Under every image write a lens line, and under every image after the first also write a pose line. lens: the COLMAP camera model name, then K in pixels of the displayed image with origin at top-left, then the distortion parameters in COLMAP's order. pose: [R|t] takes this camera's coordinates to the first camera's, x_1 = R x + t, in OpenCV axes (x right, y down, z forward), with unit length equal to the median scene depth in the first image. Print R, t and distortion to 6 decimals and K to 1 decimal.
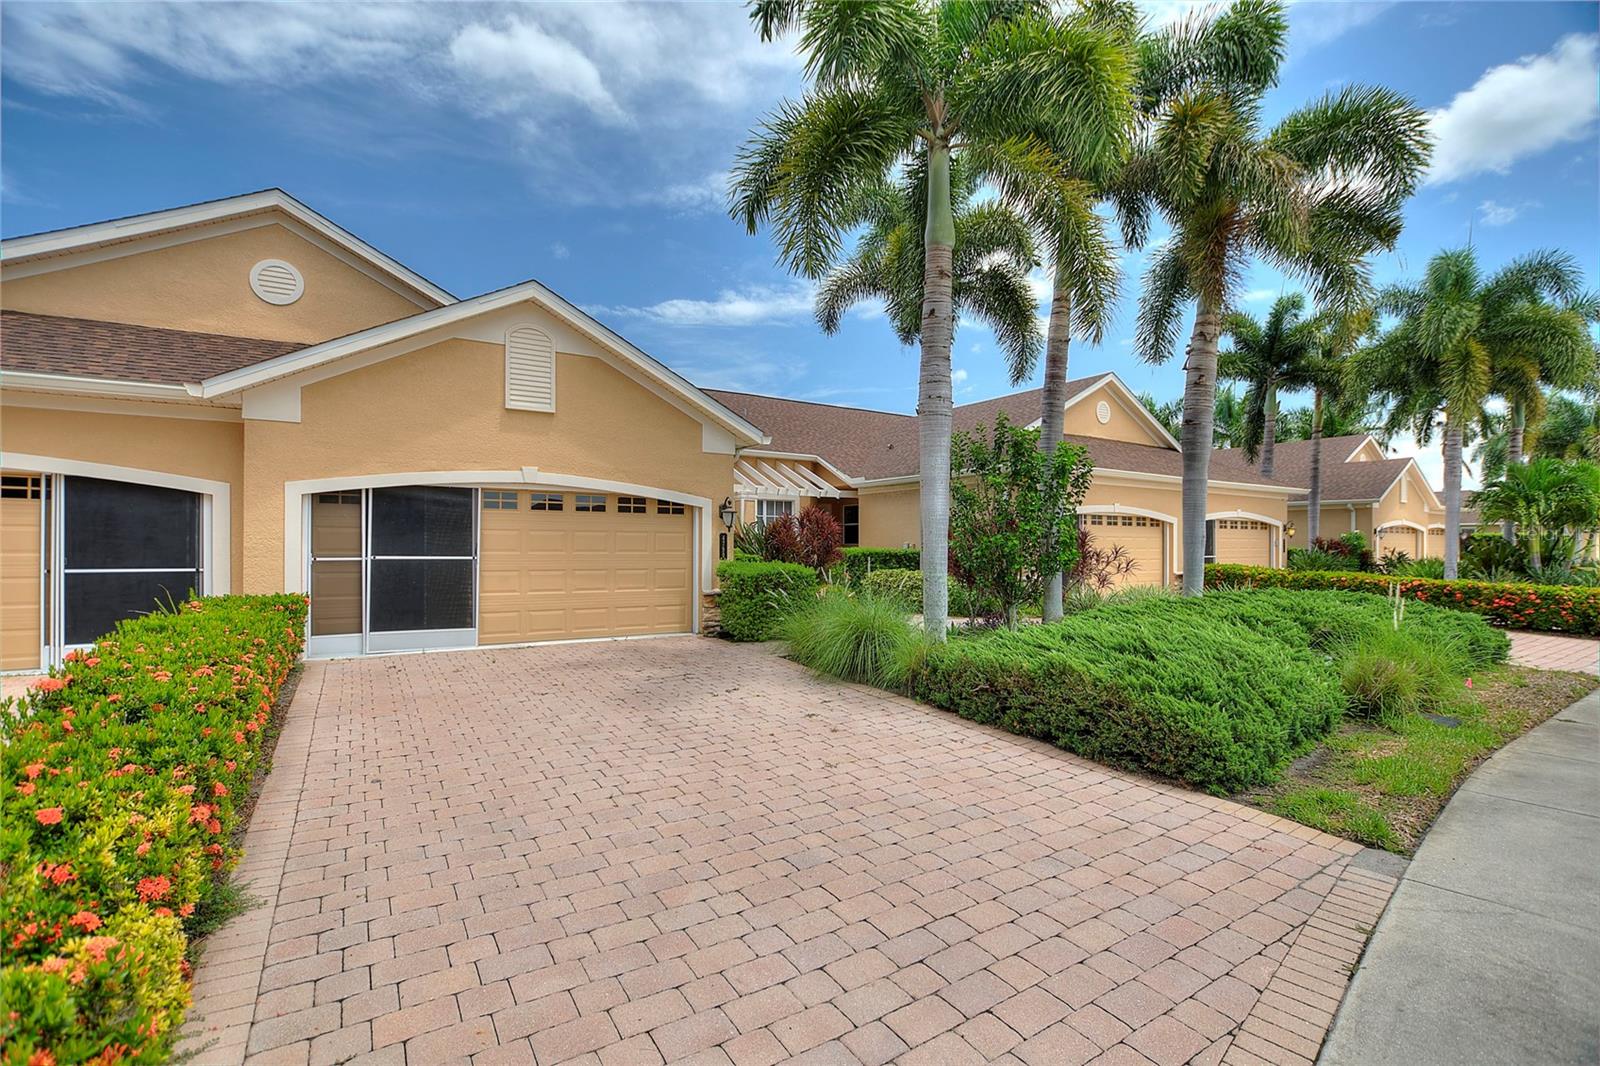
lens RADIAL K [[723.3, 0, 800.0], [0, 723.3, 533.0], [0, 0, 1]] dist [-0.000980, 0.000052]
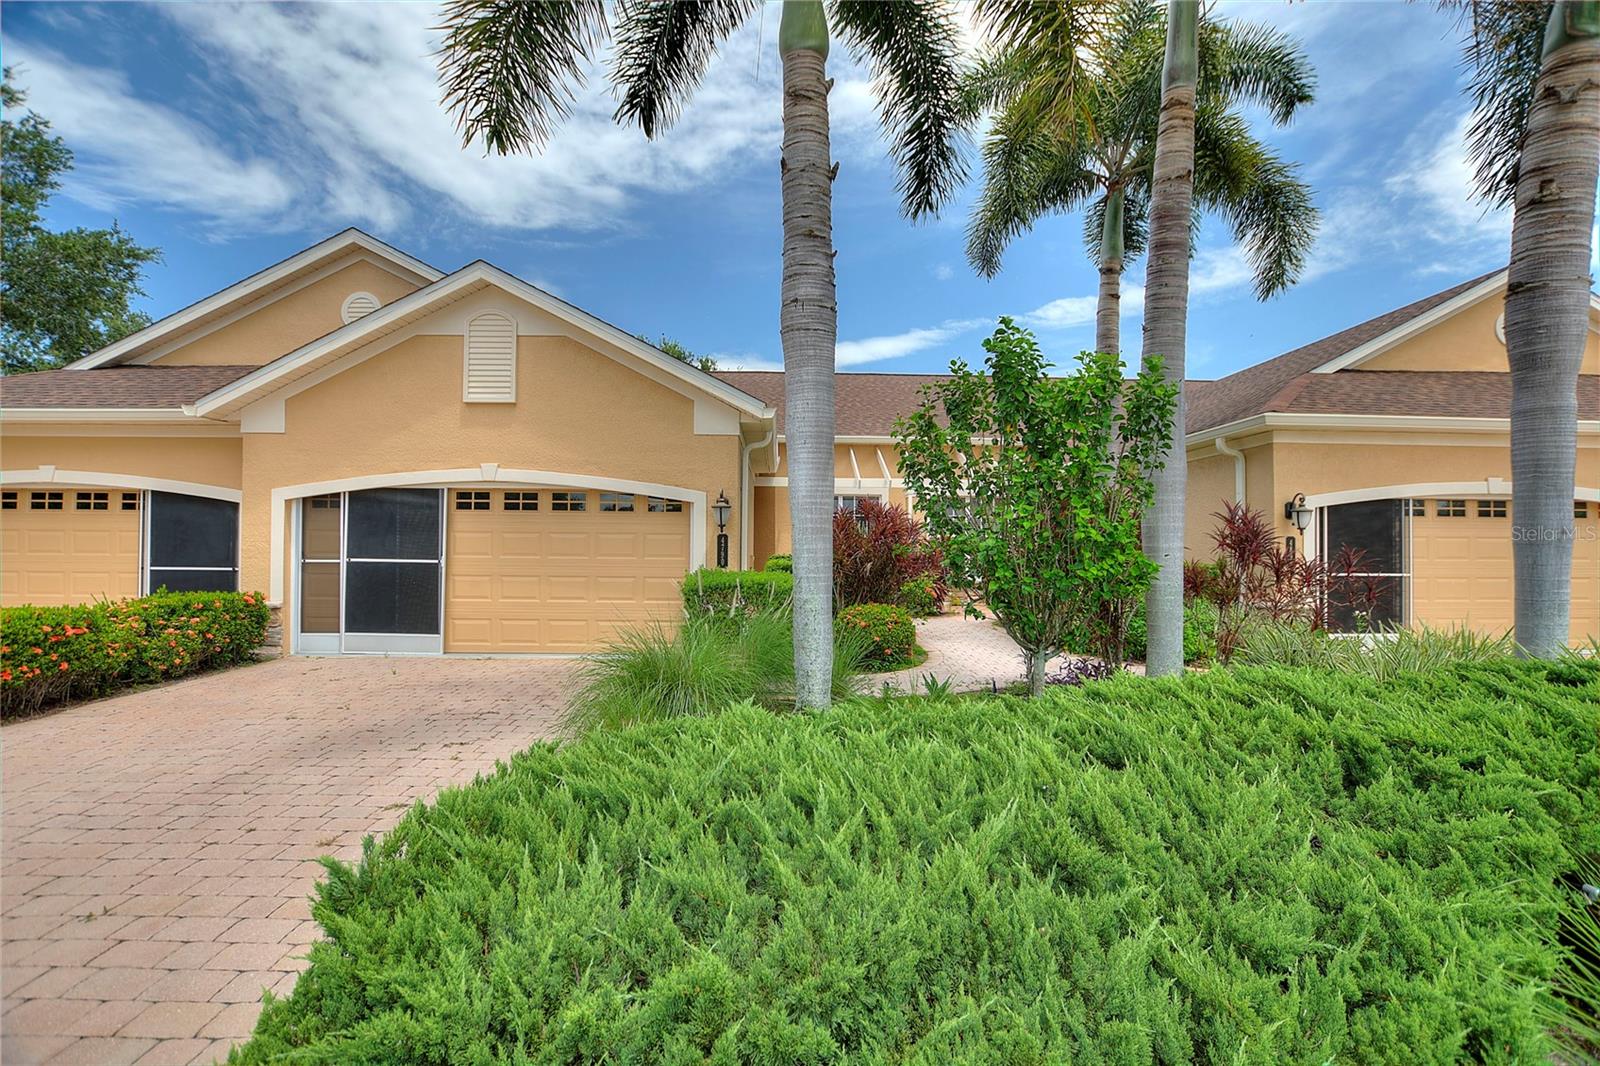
lens RADIAL K [[693.5, 0, 800.0], [0, 693.5, 533.0], [0, 0, 1]] dist [-0.003440, -0.000418]
pose [[0.861875, -0.004642, -0.507100, 0.413213], [0.002987, 0.999987, -0.004077, 0.001944], [0.507112, 0.001999, 0.861878, 0.440512]]
